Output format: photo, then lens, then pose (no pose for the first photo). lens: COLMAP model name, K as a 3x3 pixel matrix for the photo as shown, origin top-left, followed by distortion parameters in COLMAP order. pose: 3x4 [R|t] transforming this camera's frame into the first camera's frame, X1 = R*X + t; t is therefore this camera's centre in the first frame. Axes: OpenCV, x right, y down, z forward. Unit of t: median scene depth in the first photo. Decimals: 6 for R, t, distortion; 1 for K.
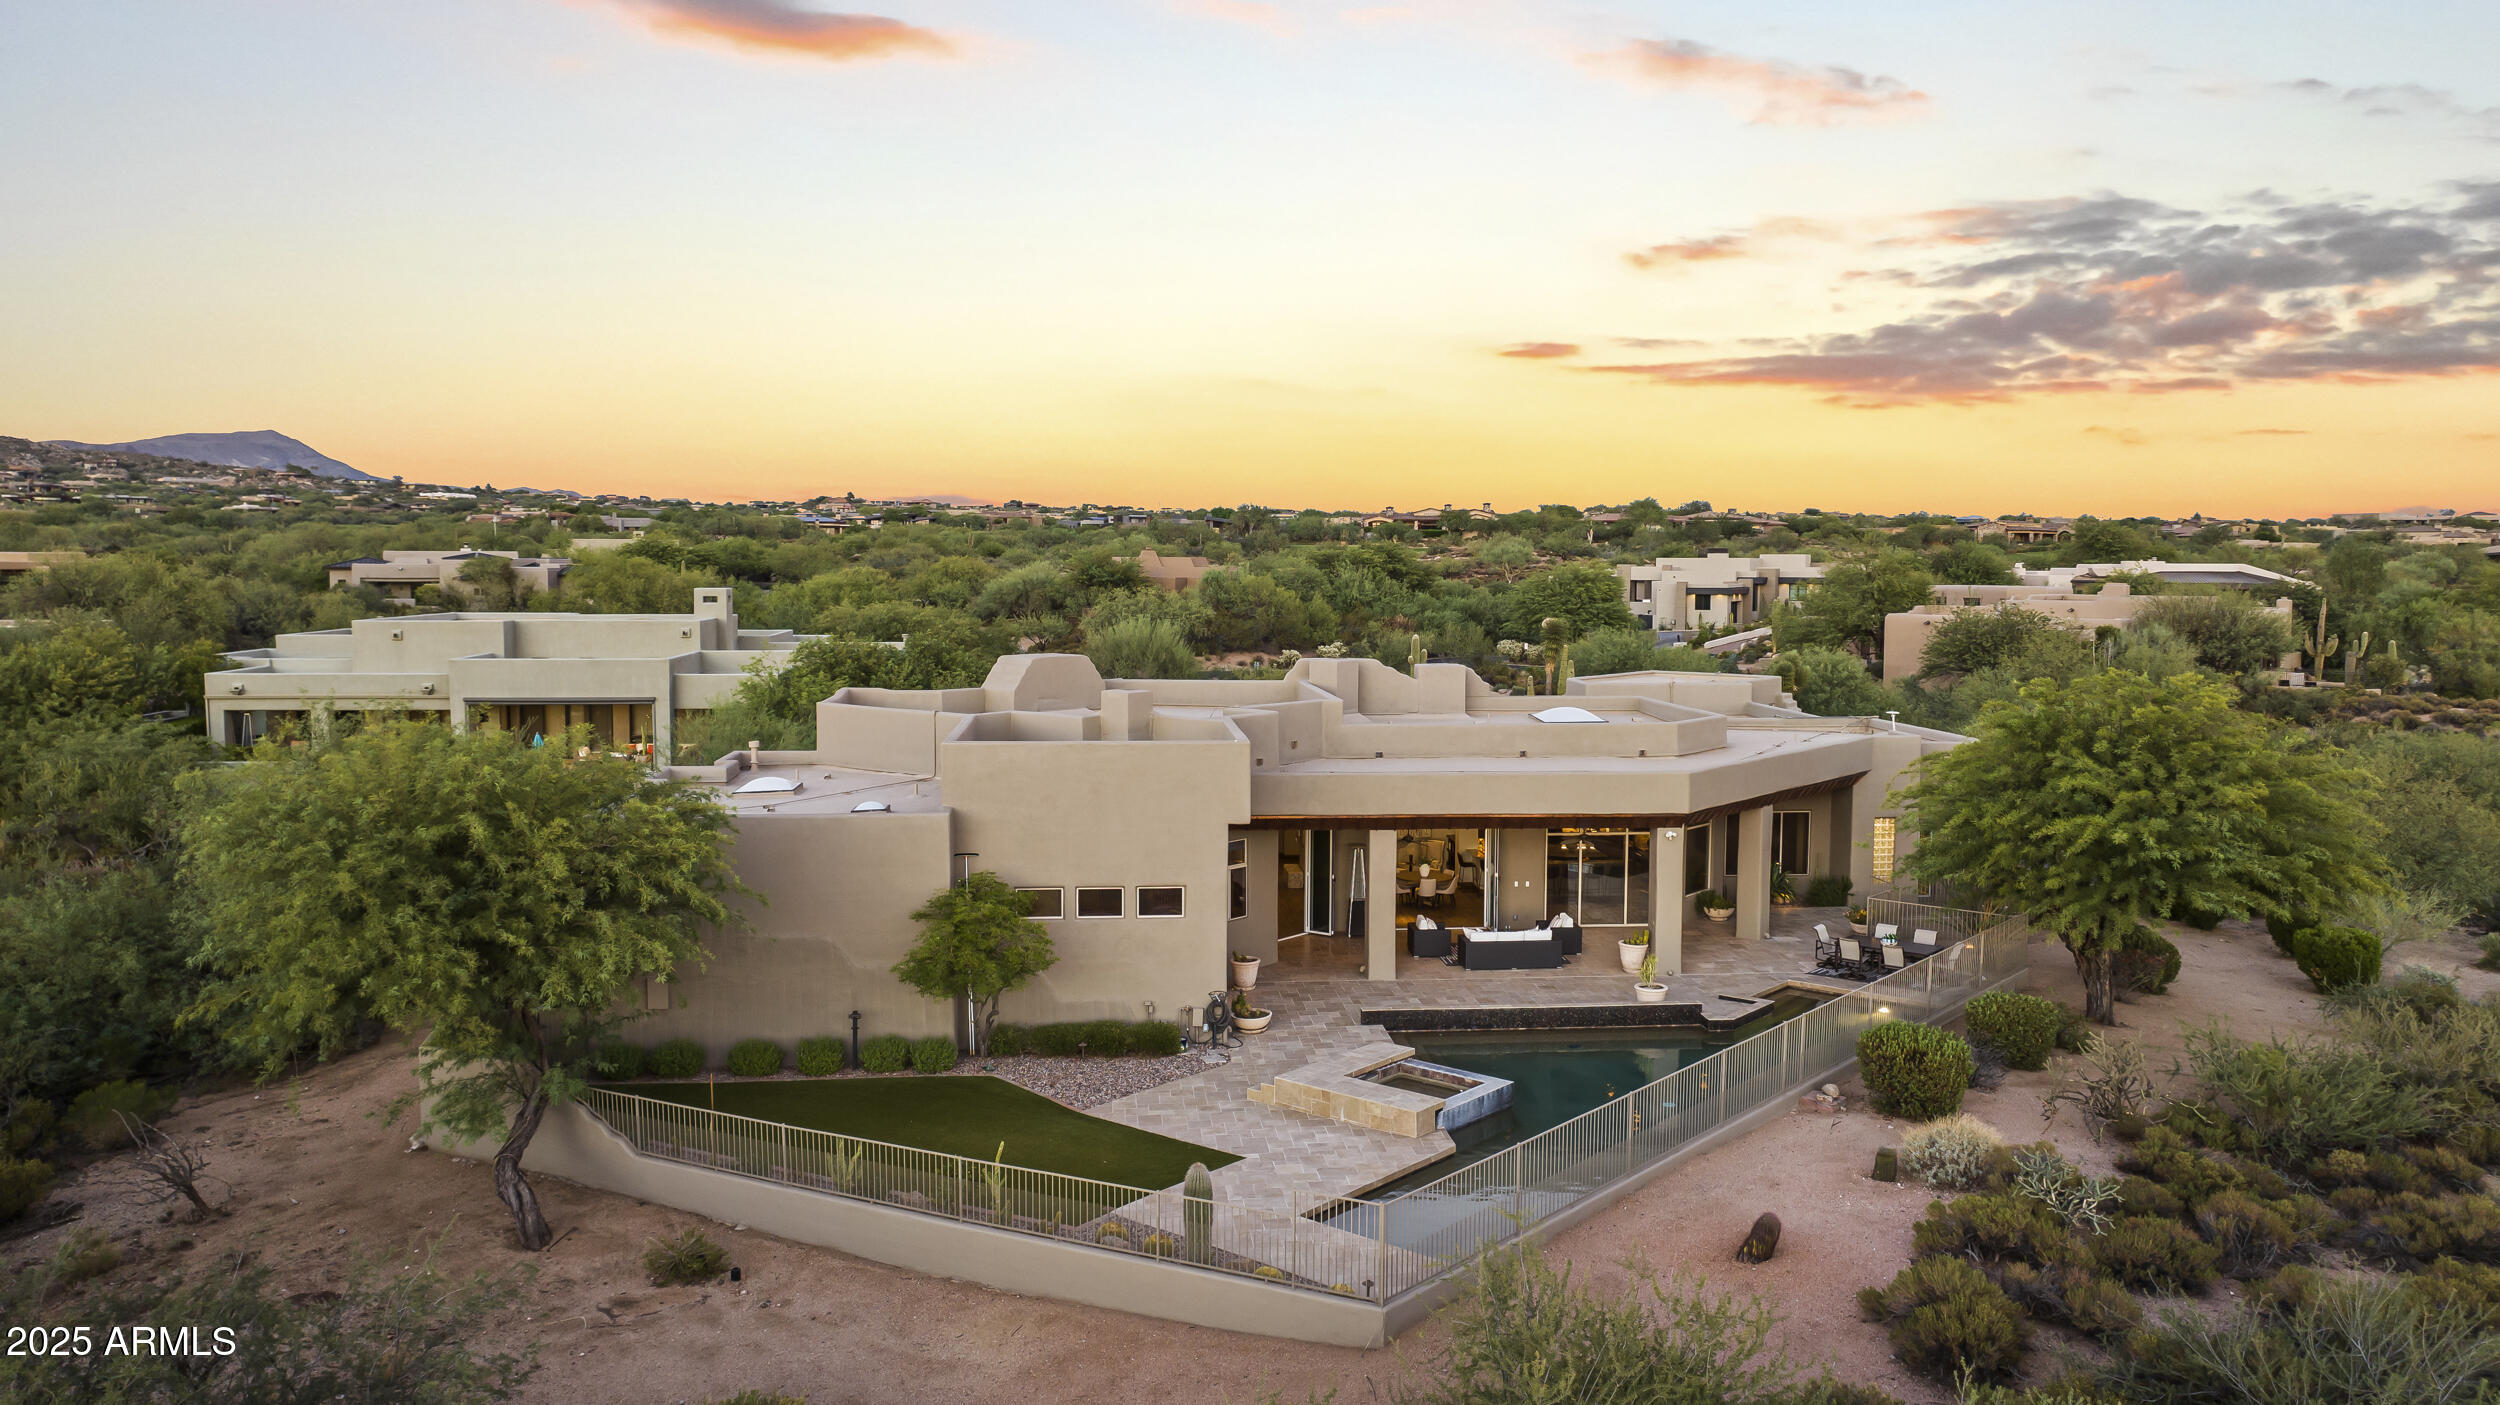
lens RADIAL K [[1742.3, 0, 1262.0], [0, 1742.3, 689.5], [0, 0, 1]] dist [-0.027788, 0.019517]
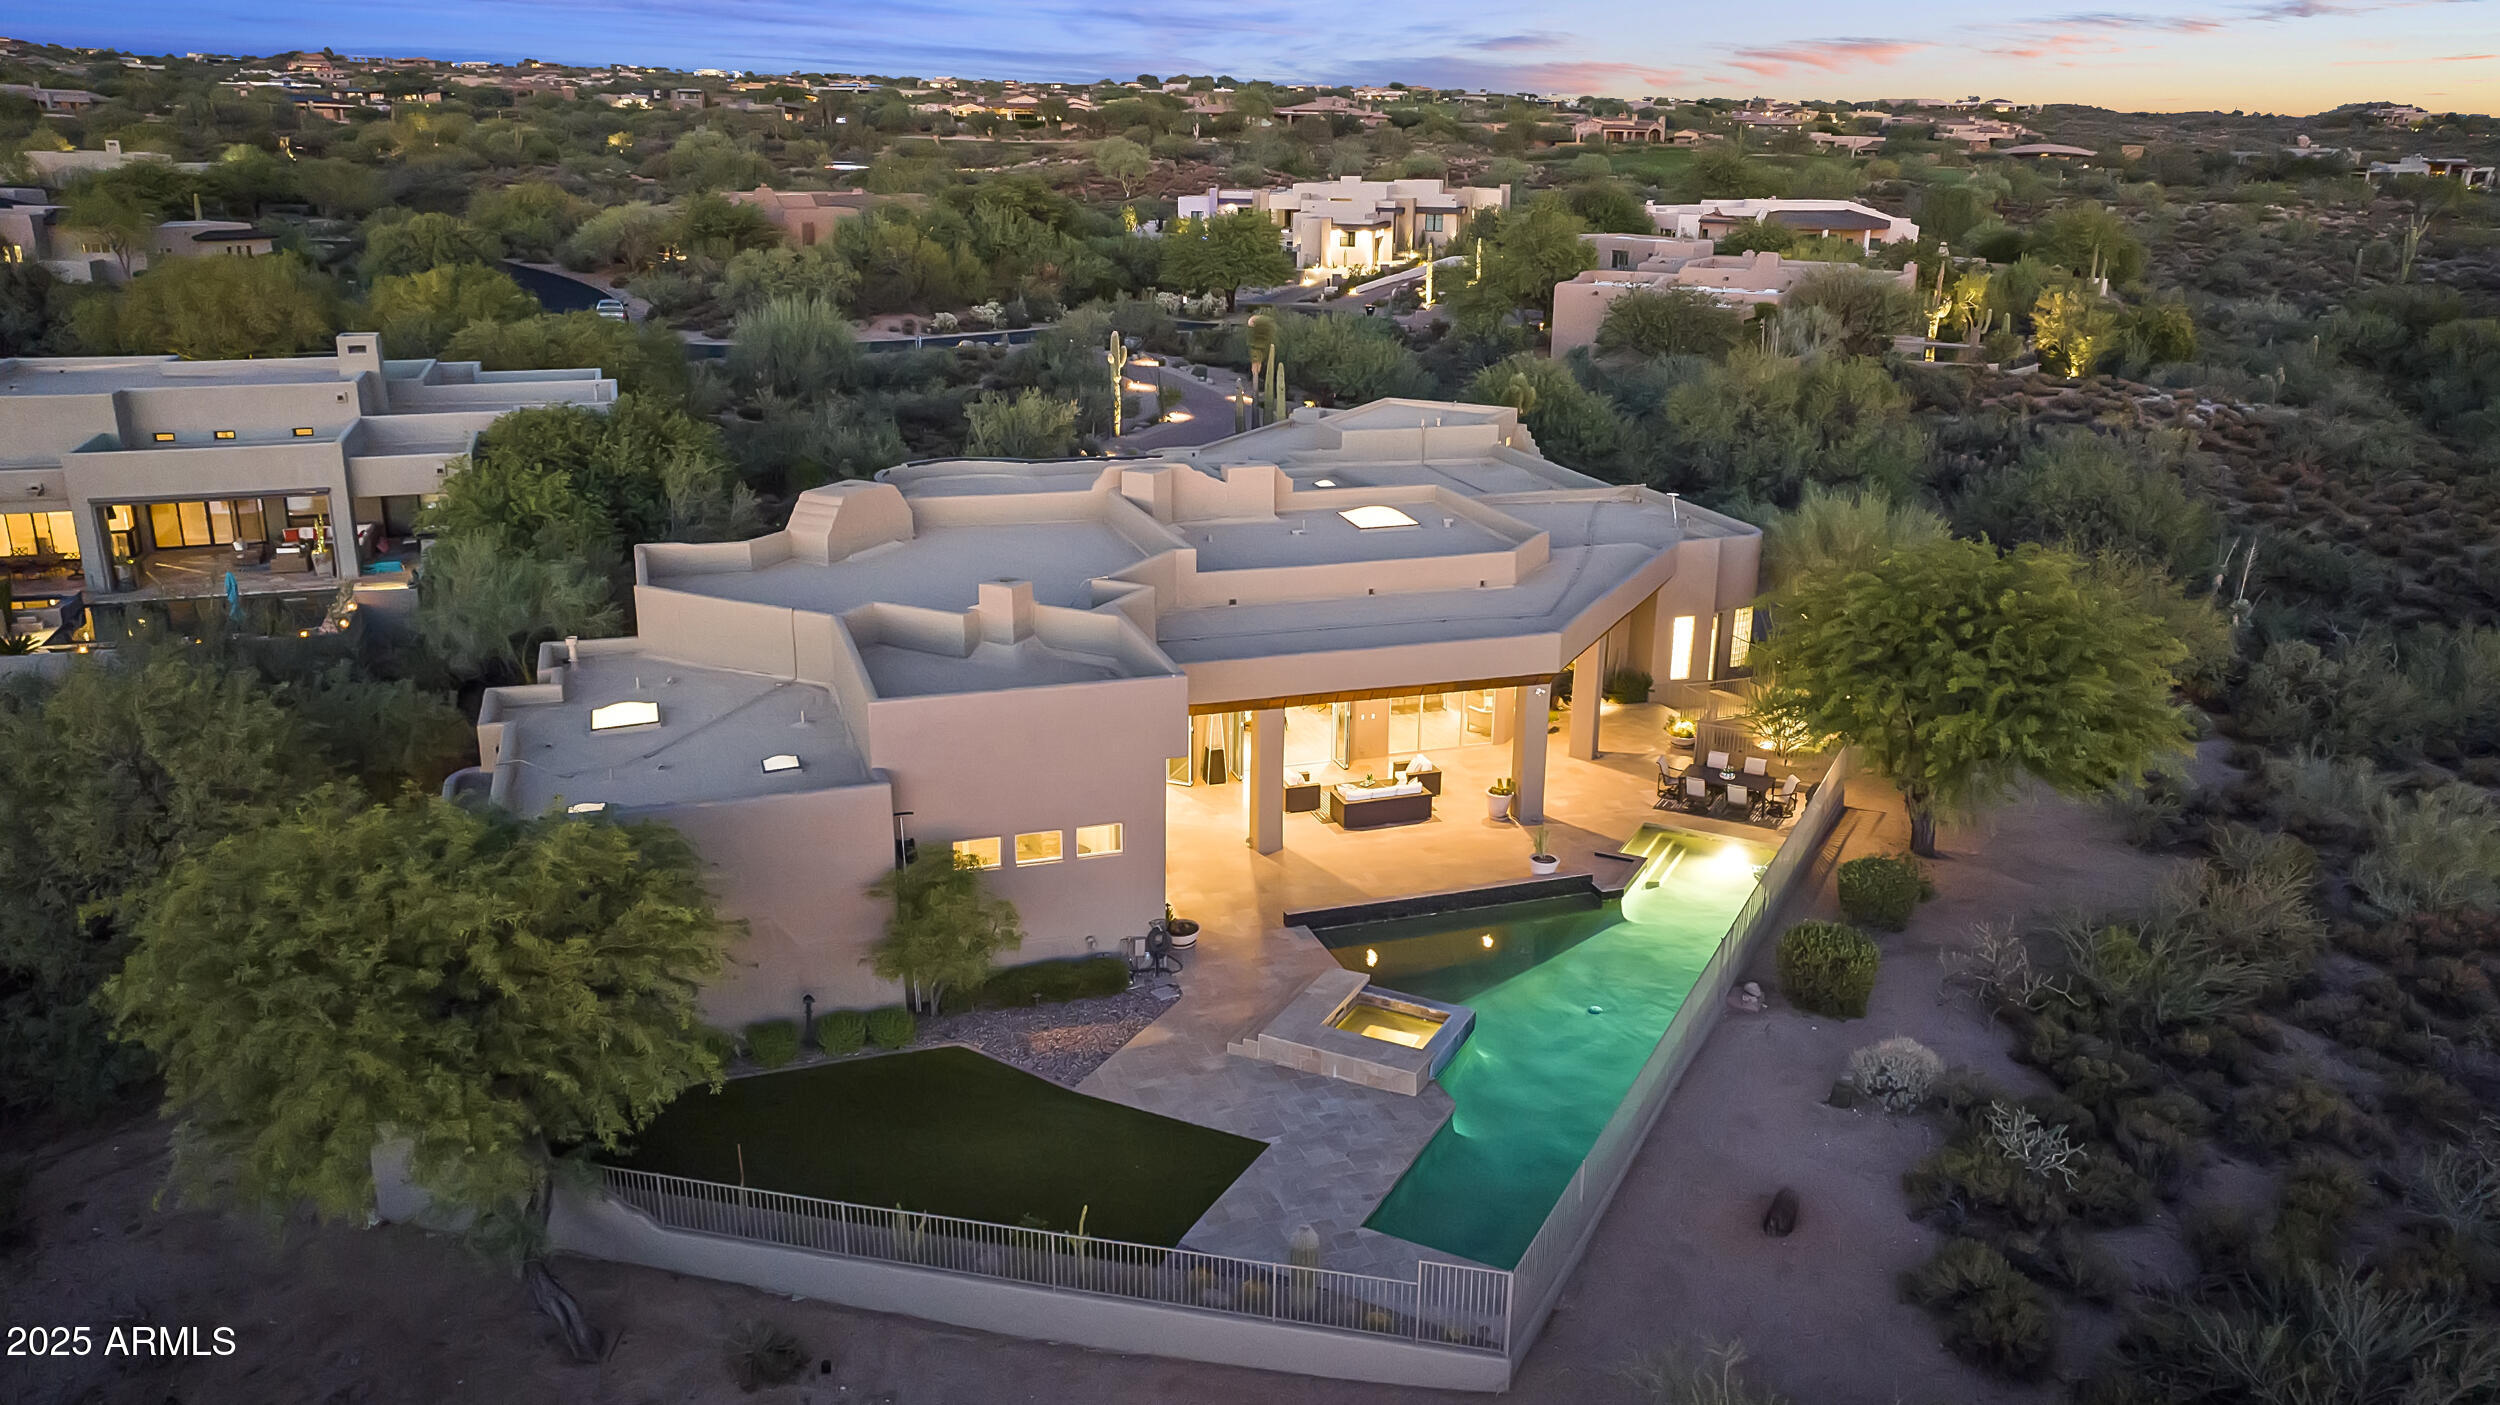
lens RADIAL K [[1775.2, 0, 1248.0], [0, 1775.2, 671.0], [0, 0, 1]] dist [-0.028670, 0.015957]
pose [[0.973327, -0.059908, 0.221463, -0.200006], [0.008894, 0.974432, 0.224505, -0.201231], [-0.229251, -0.216547, 0.948974, 0.059063]]
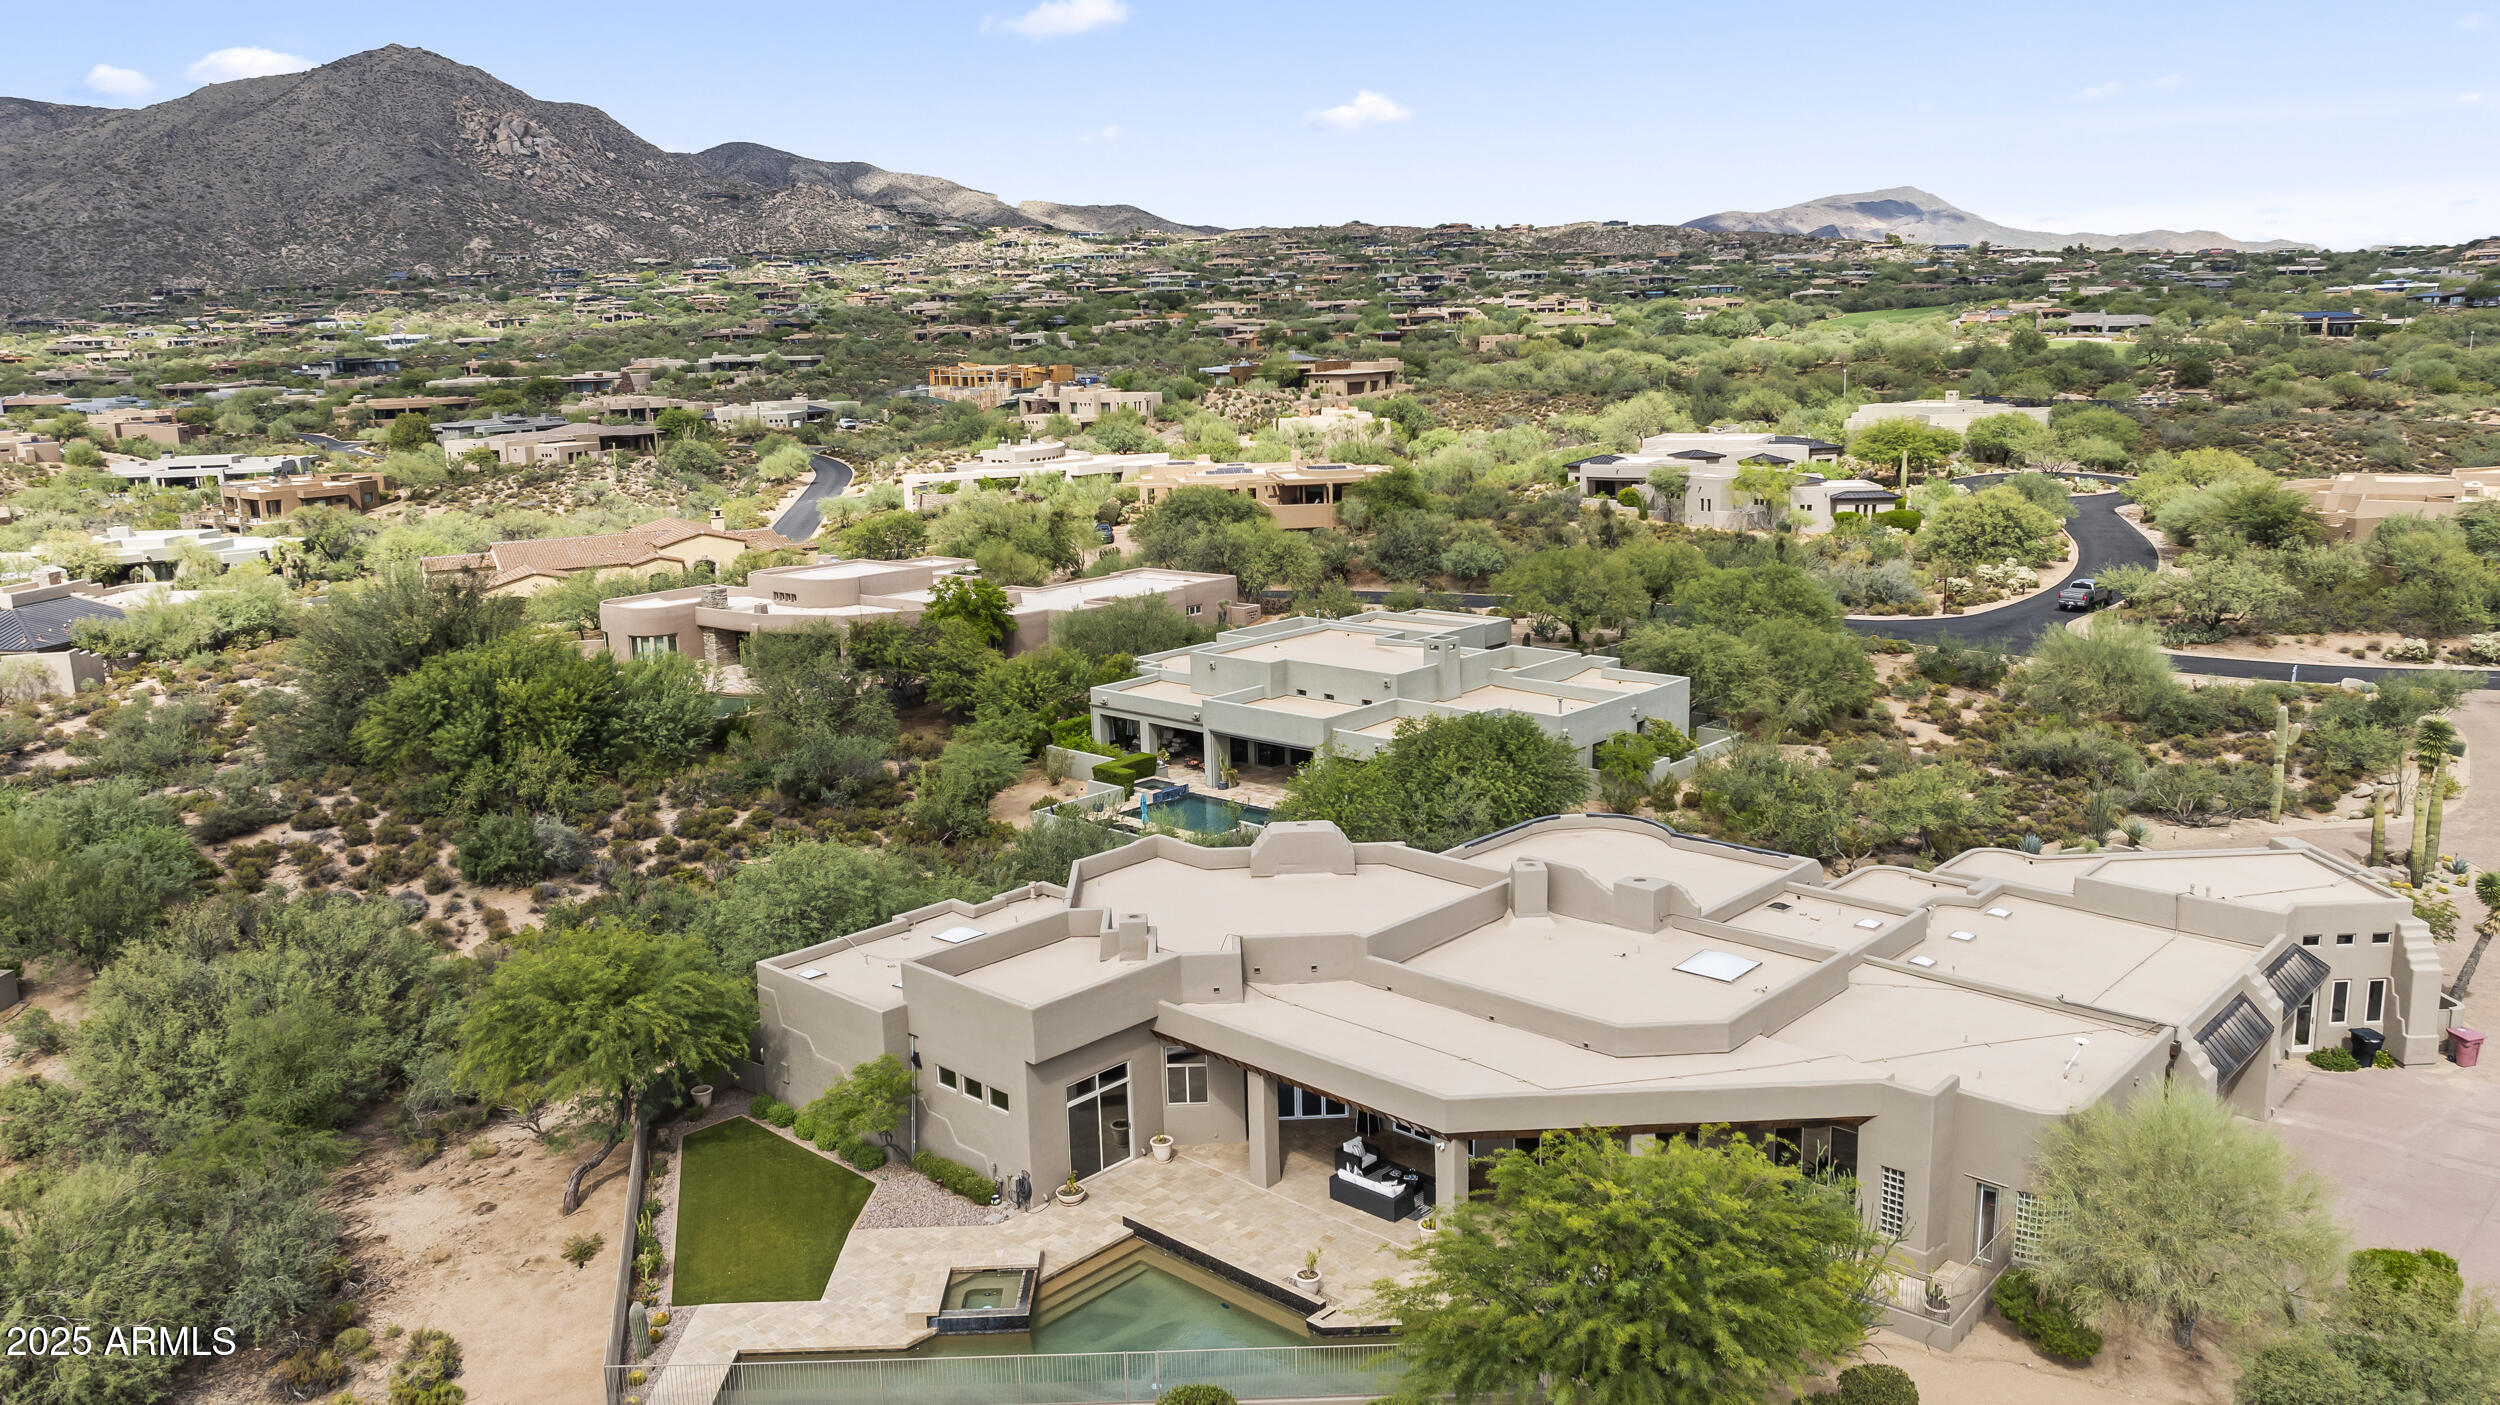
lens RADIAL K [[1813.3, 0, 1273.8], [0, 1813.3, 701.6], [0, 0, 1]] dist [-0.021231, -0.000773]
pose [[0.663466, 0.126818, -0.737380, 1.189341], [-0.024085, 0.988640, 0.148360, -0.442588], [0.747819, -0.080672, 0.658984, 0.226920]]
